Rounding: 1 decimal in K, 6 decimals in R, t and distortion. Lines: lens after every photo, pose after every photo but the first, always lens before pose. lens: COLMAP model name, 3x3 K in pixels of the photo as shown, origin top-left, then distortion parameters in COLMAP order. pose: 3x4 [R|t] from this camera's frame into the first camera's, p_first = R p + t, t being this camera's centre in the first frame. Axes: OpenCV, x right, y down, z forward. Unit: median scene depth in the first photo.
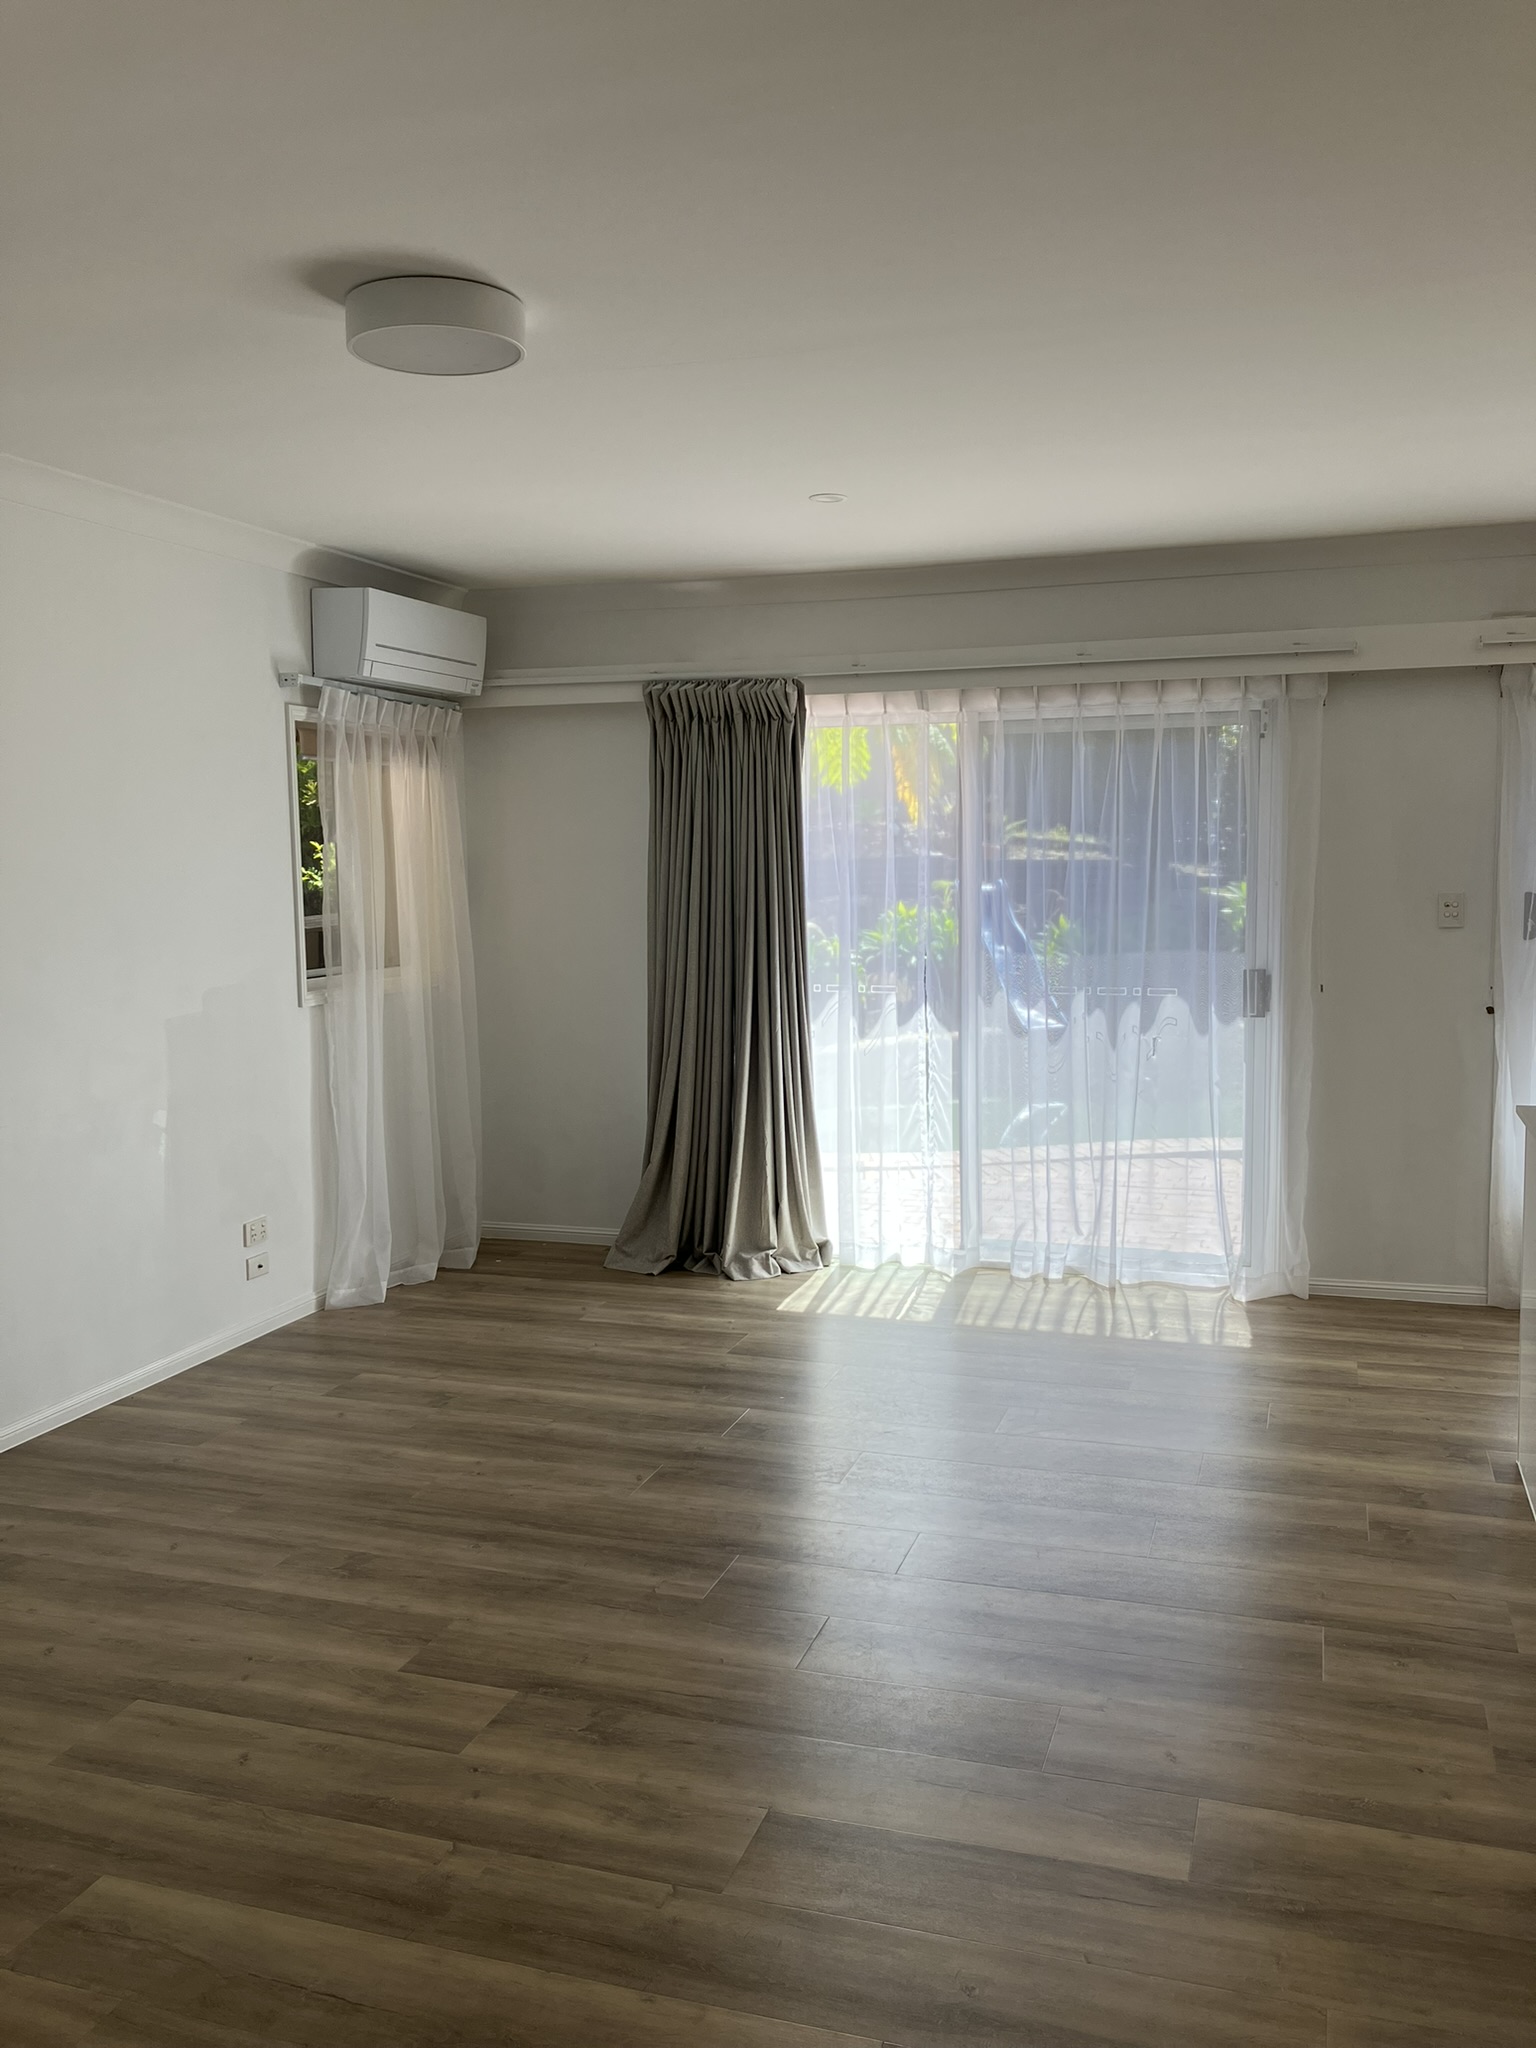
lens RADIAL K [[1638.1, 0, 768.0], [0, 1638.1, 1024.0], [0, 0, 1]] dist [0.110643, -0.223190]
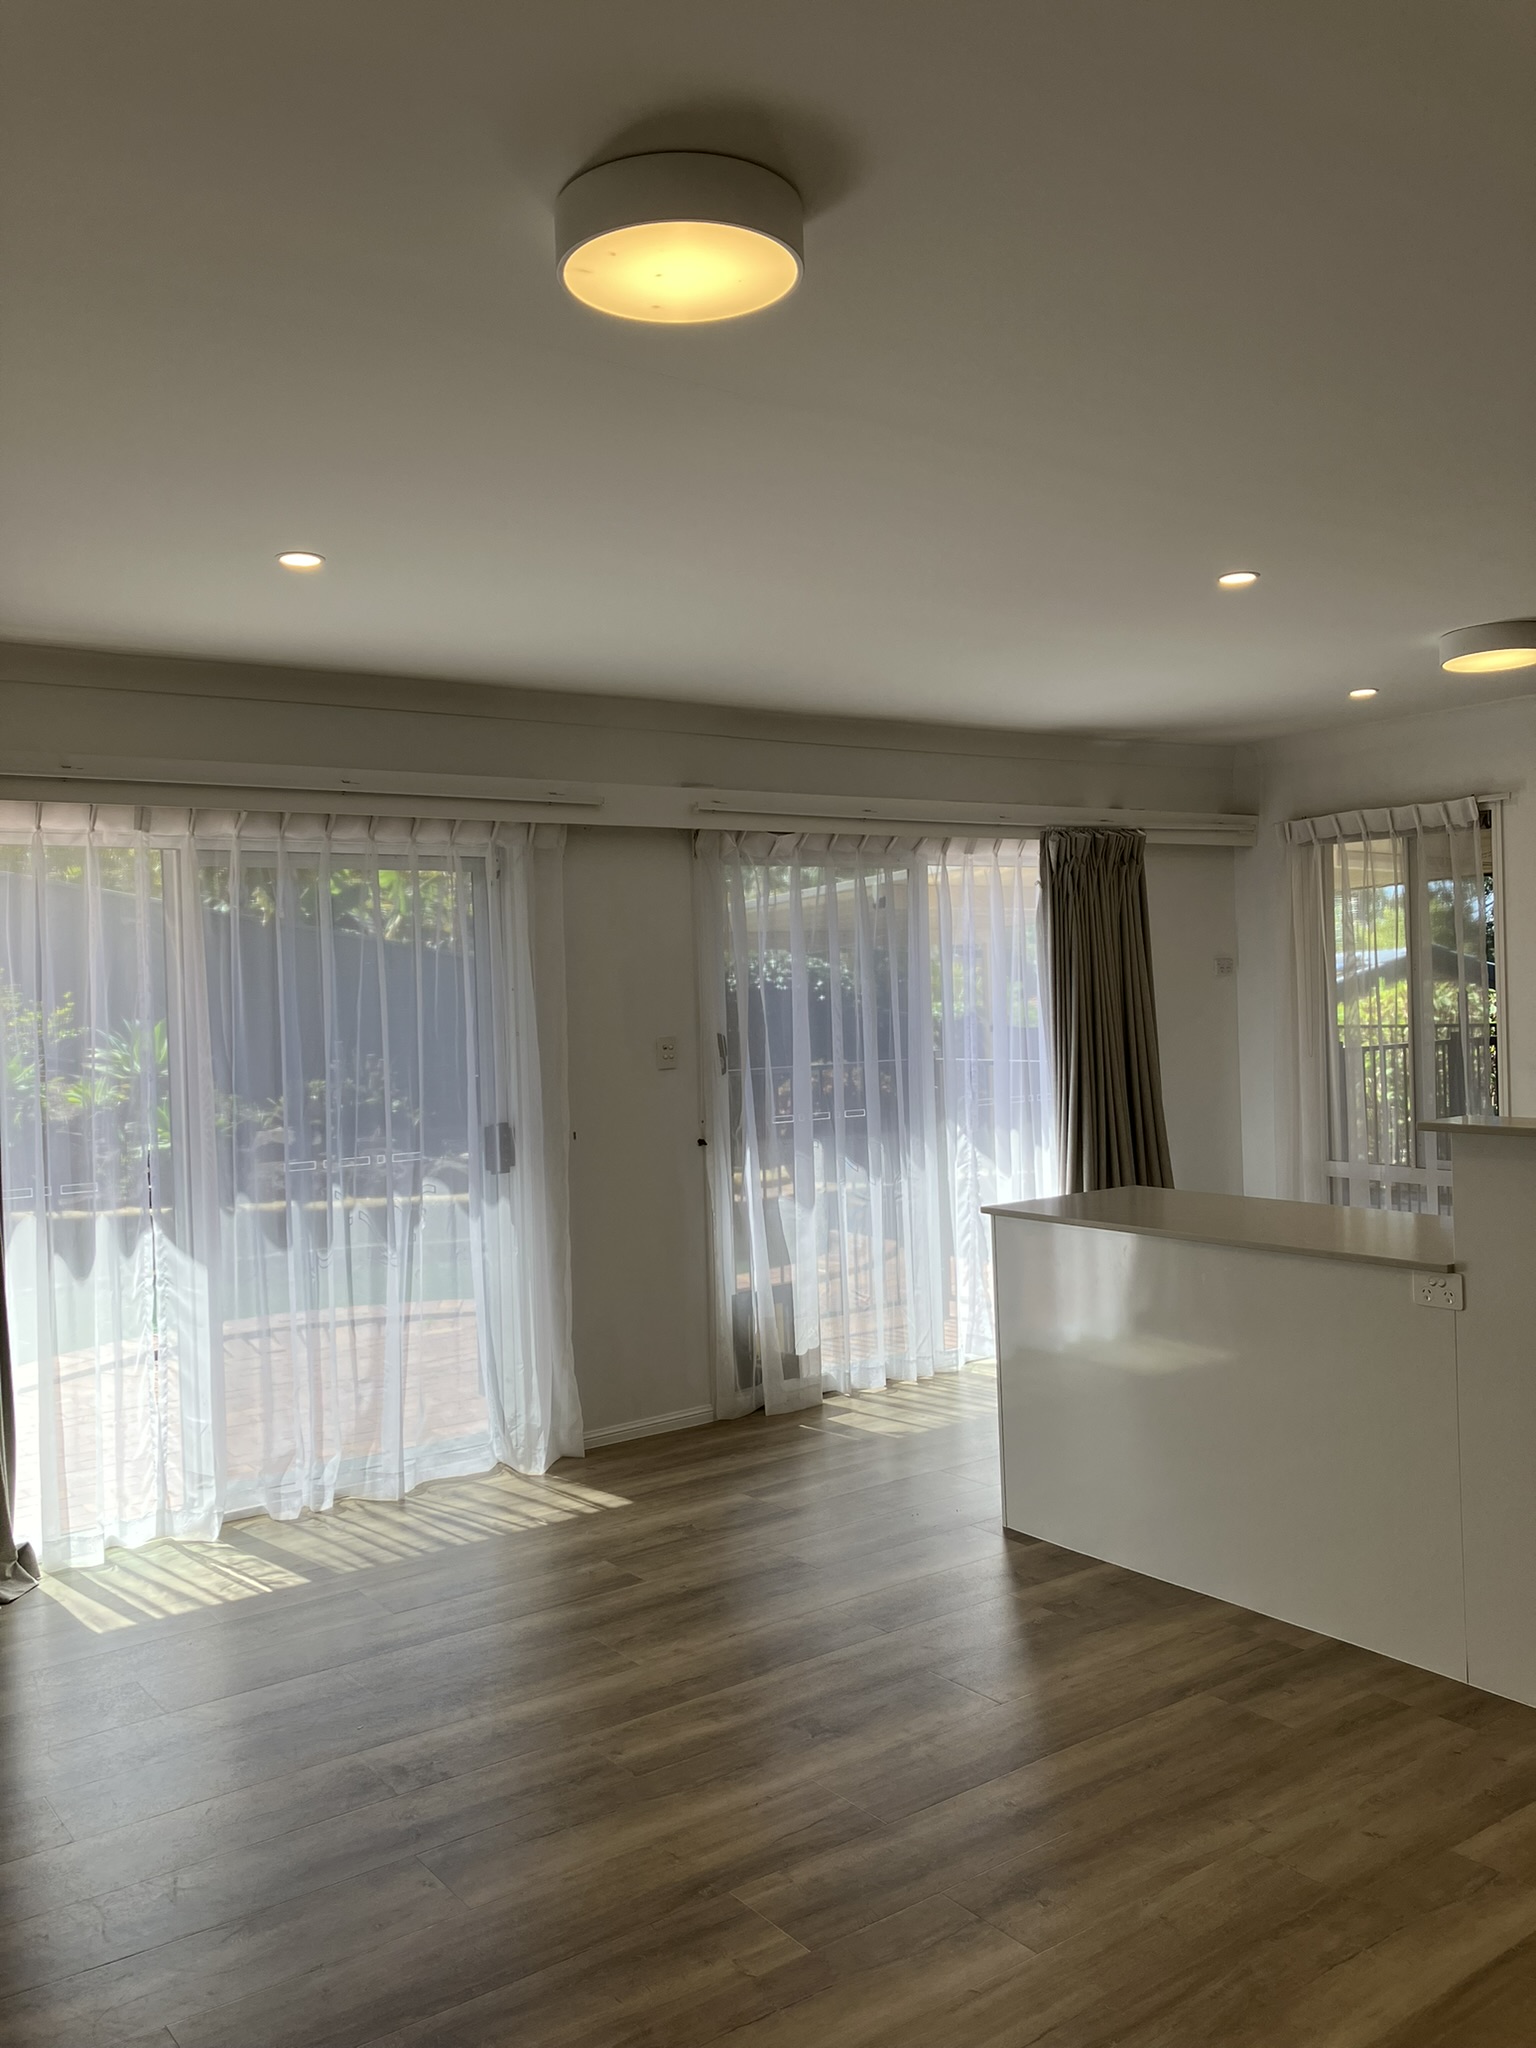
lens RADIAL K [[1646.6, 0, 768.0], [0, 1646.6, 1024.0], [0, 0, 1]] dist [0.055121, -0.106397]
pose [[0.599262, -0.022507, 0.800236, -0.381549], [0.112407, 0.992068, -0.056275, -0.019177], [-0.792622, 0.123675, 0.597038, 0.301176]]
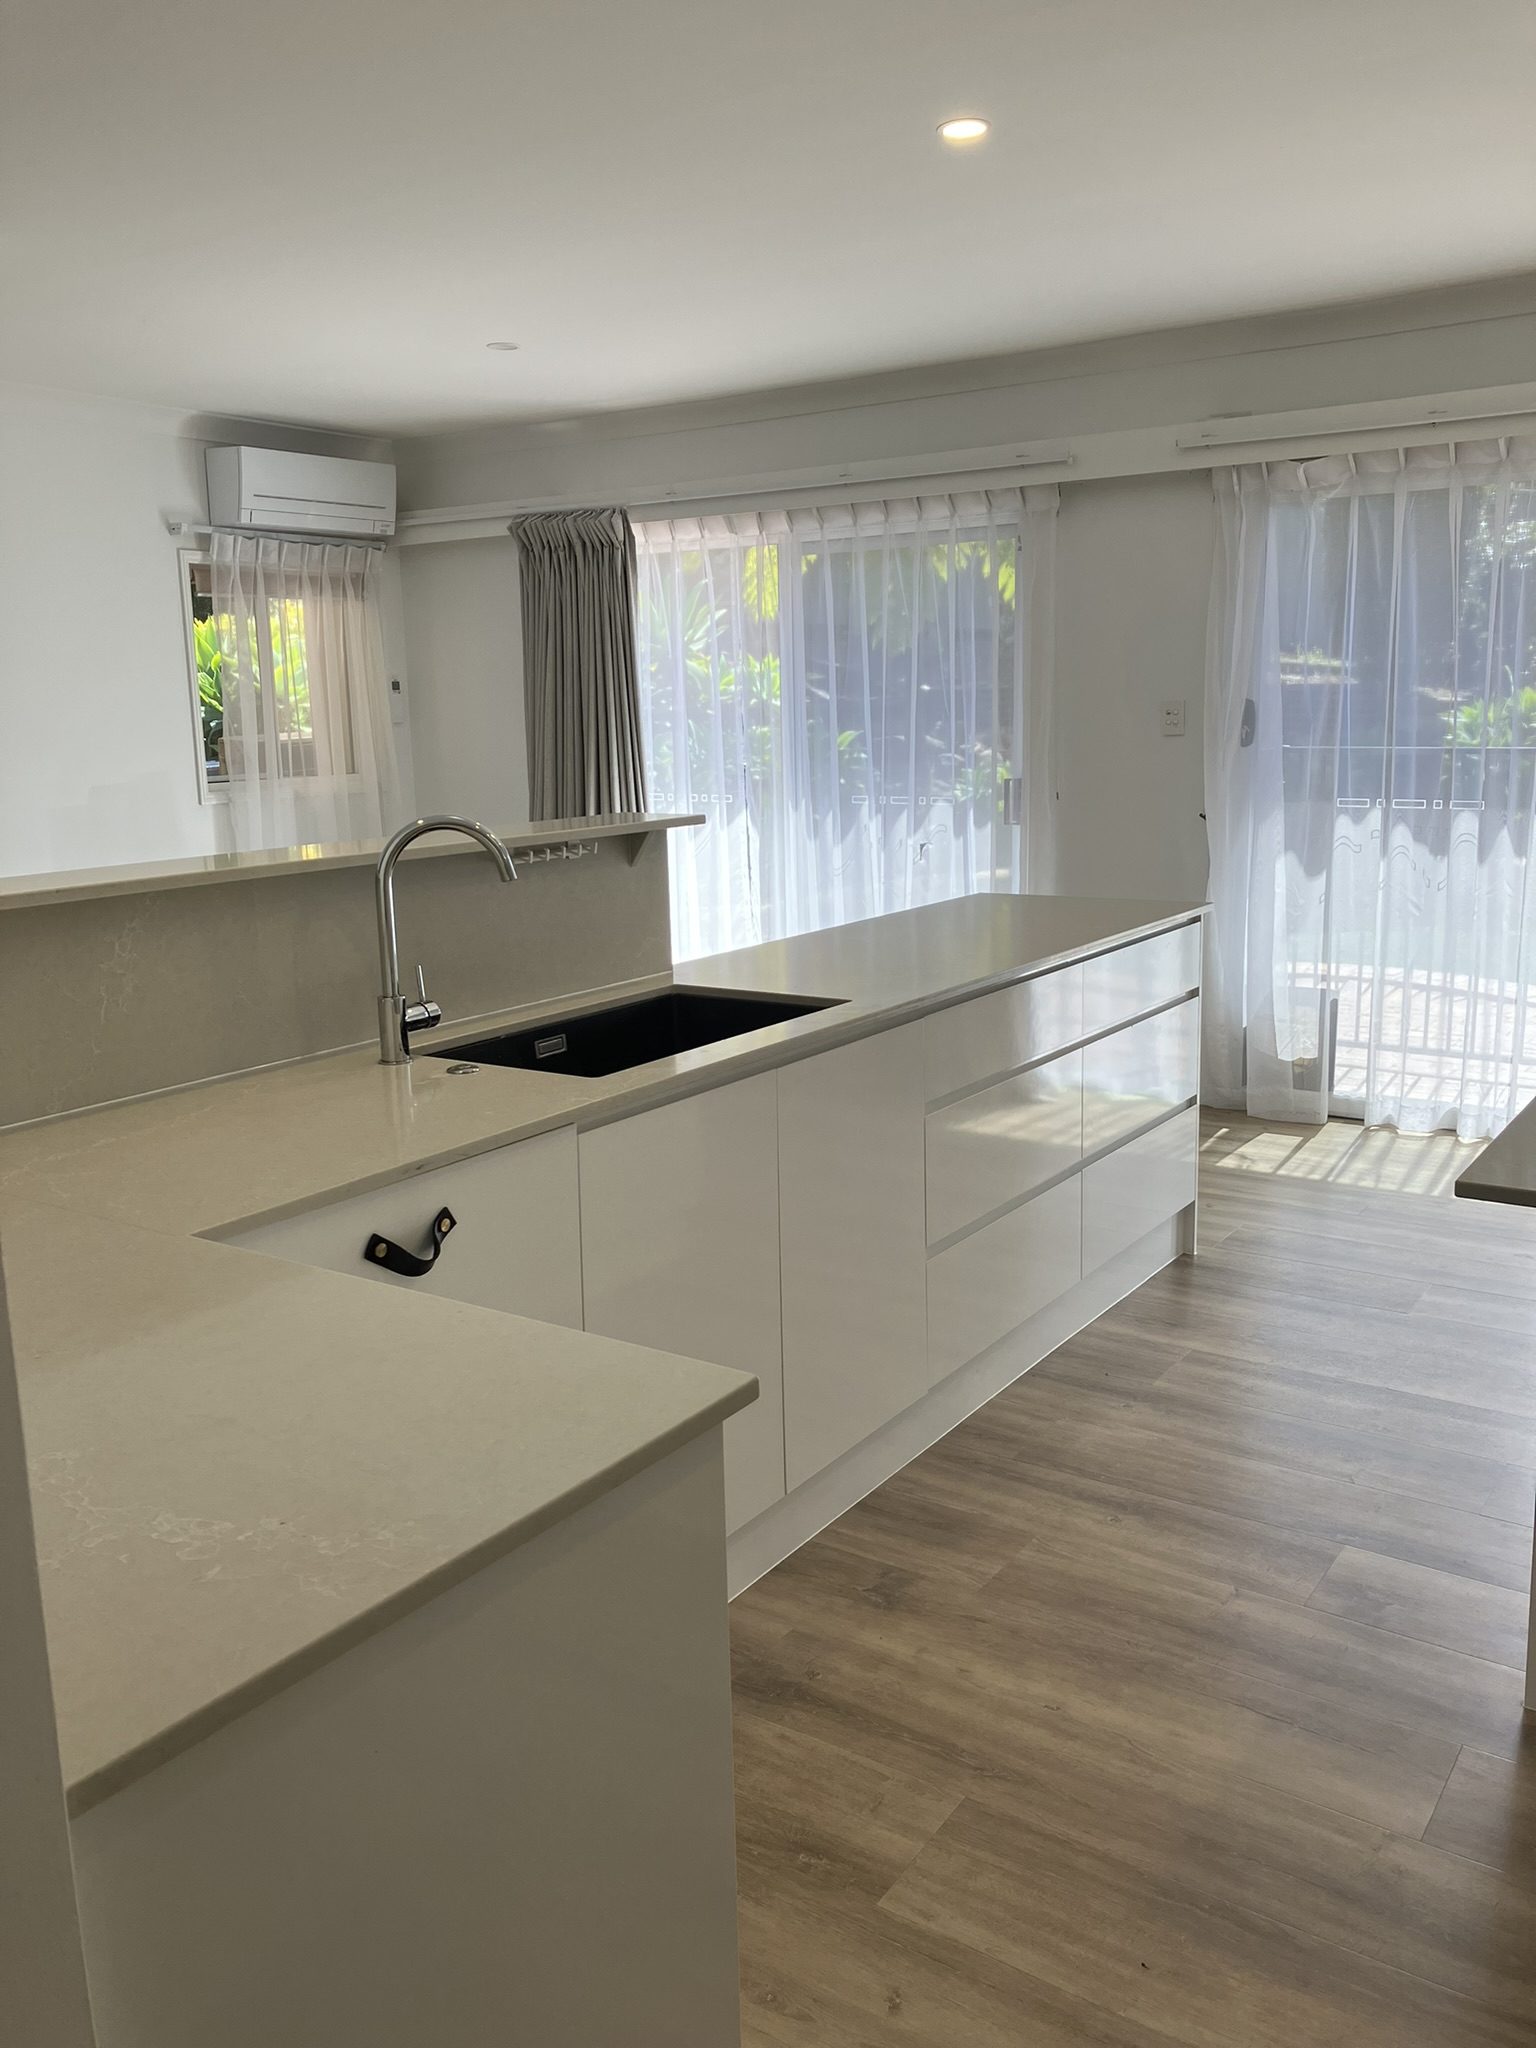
lens RADIAL K [[1646.6, 0, 768.0], [0, 1646.6, 1024.0], [0, 0, 1]] dist [0.055121, -0.106397]
pose [[0.960247, 0.043911, -0.275678, 0.443118], [-0.017721, 0.995147, 0.096786, 0.023783], [0.278590, -0.088054, 0.956365, -0.057442]]
